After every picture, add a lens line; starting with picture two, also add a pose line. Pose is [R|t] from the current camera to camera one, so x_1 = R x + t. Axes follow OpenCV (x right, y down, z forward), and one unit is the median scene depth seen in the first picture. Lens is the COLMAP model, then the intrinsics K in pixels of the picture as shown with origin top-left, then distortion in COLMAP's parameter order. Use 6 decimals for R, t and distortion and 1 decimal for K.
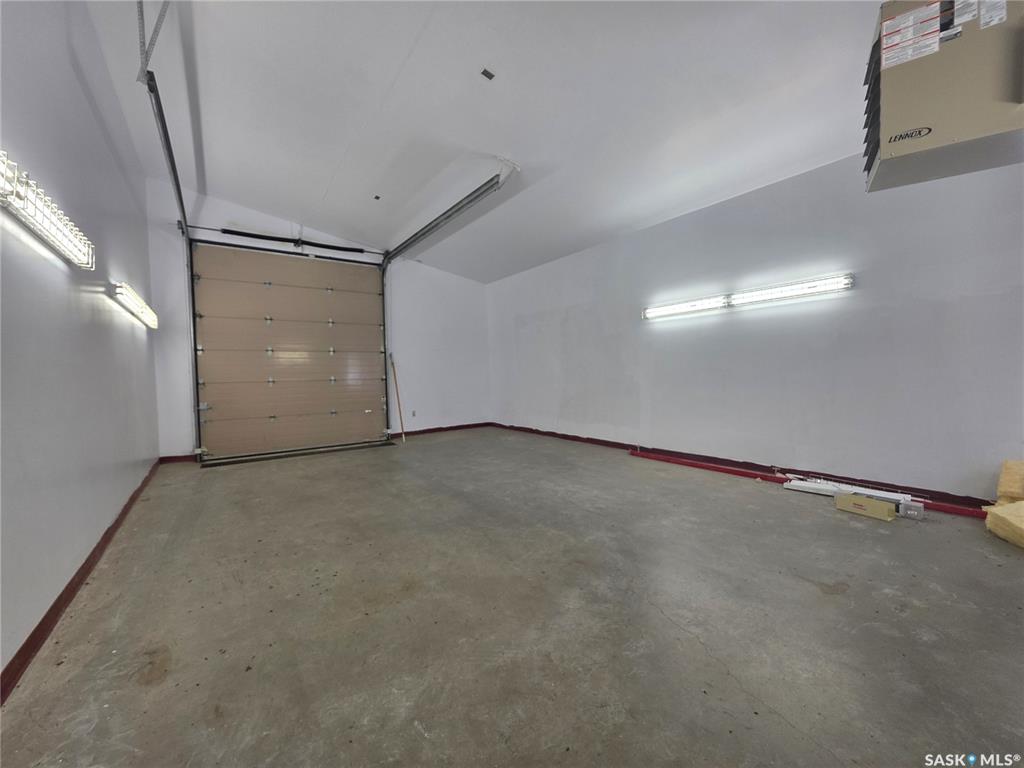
lens RADIAL K [[409.2, 0, 510.9], [0, 409.2, 383.0], [0, 0, 1]] dist [0.001135, 0.000198]
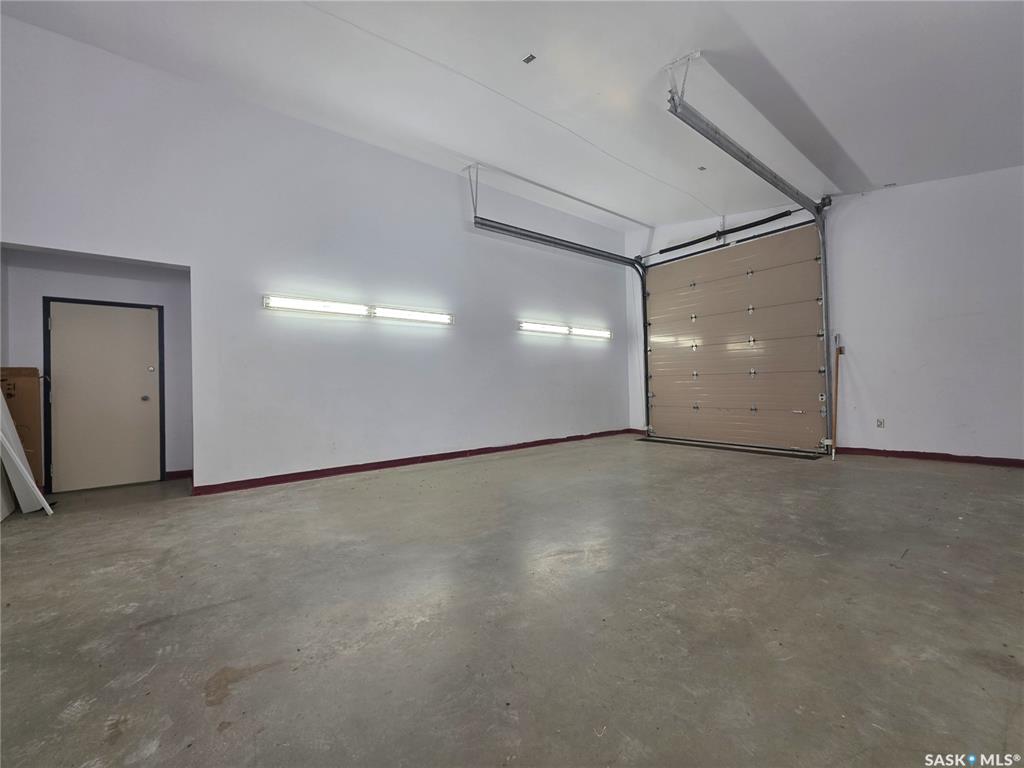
lens RADIAL K [[409.2, 0, 510.9], [0, 409.2, 383.0], [0, 0, 1]] dist [0.001135, 0.000198]
pose [[0.049157, 0.015607, -0.998669, 0.542050], [-0.004711, 0.999870, 0.015394, 0.004236], [0.998780, 0.003948, 0.049224, 0.530994]]
